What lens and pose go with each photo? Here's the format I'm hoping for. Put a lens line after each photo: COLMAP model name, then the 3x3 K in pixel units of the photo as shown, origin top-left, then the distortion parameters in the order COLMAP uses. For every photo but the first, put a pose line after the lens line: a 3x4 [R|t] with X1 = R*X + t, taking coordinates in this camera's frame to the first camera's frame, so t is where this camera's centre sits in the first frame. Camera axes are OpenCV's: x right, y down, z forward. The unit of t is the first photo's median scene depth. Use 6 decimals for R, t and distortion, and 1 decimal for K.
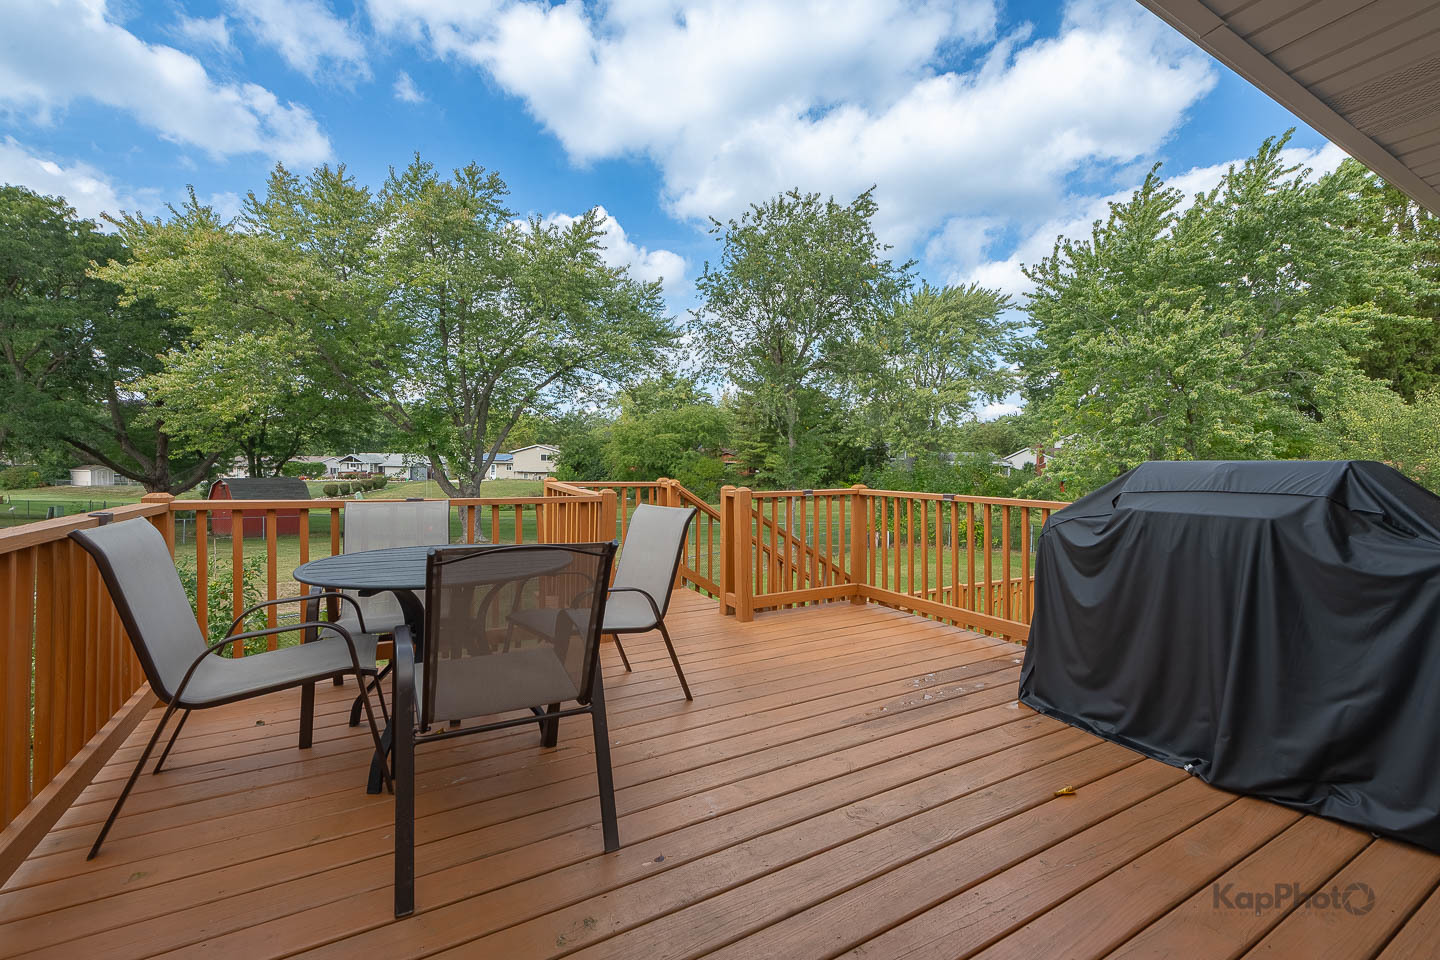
lens RADIAL K [[575.9, 0, 720.3], [0, 575.9, 470.4], [0, 0, 1]] dist [0.011520, -0.003431]
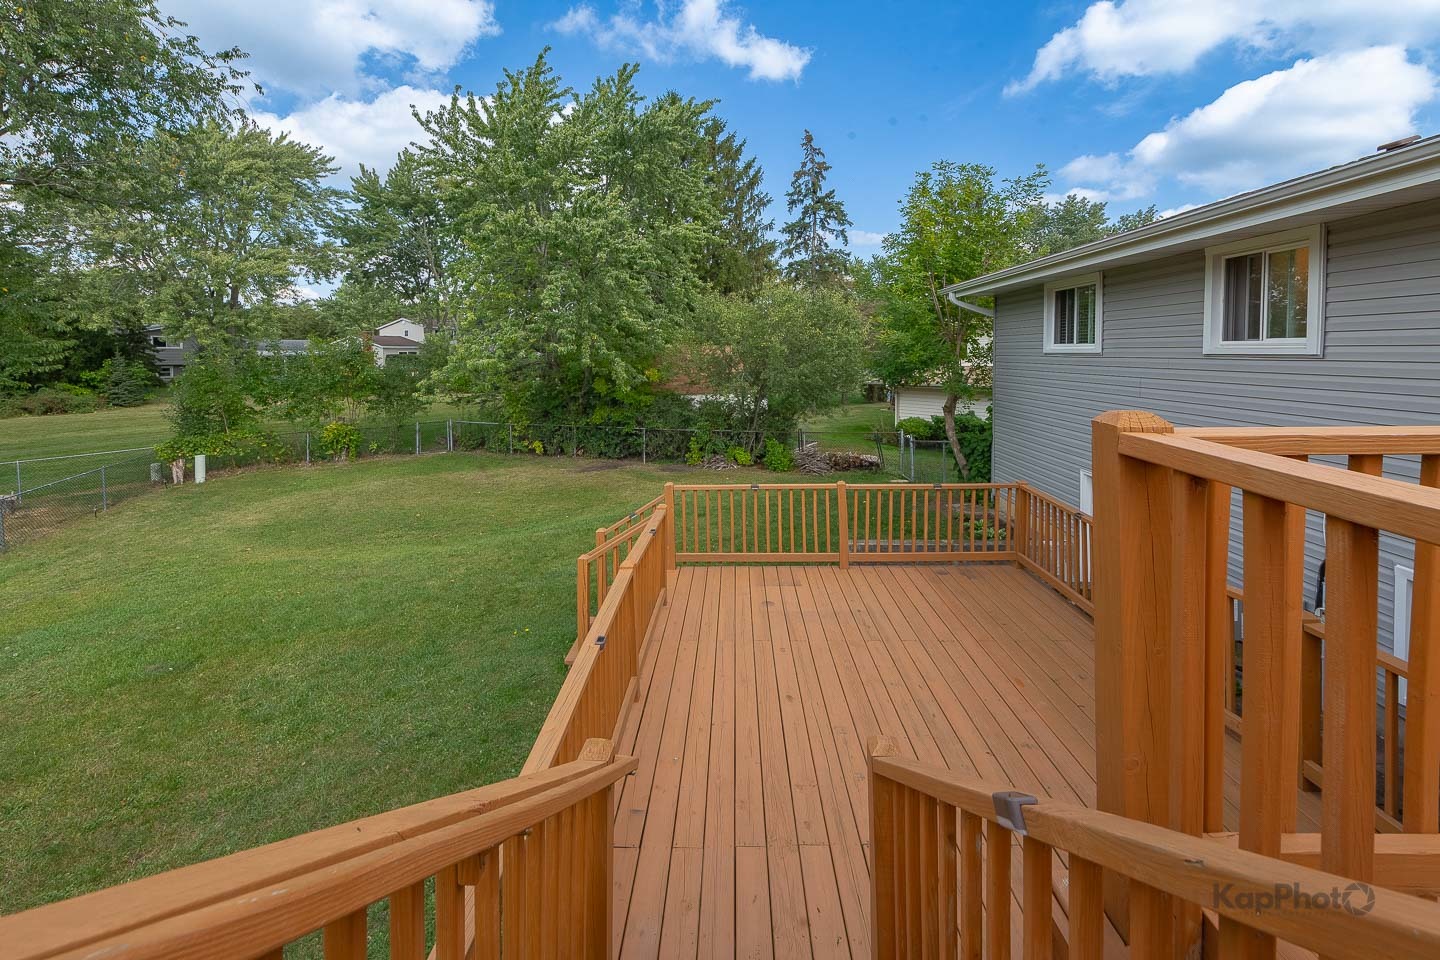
lens RADIAL K [[575.9, 0, 664.0], [0, 575.9, 372.8], [0, 0, 1]] dist [0.011520, -0.003431]
pose [[0.505083, -0.038027, 0.862233, -0.008144], [0.020483, 0.999276, 0.032072, 0.000263], [-0.862828, 0.001463, 0.505496, 0.132592]]
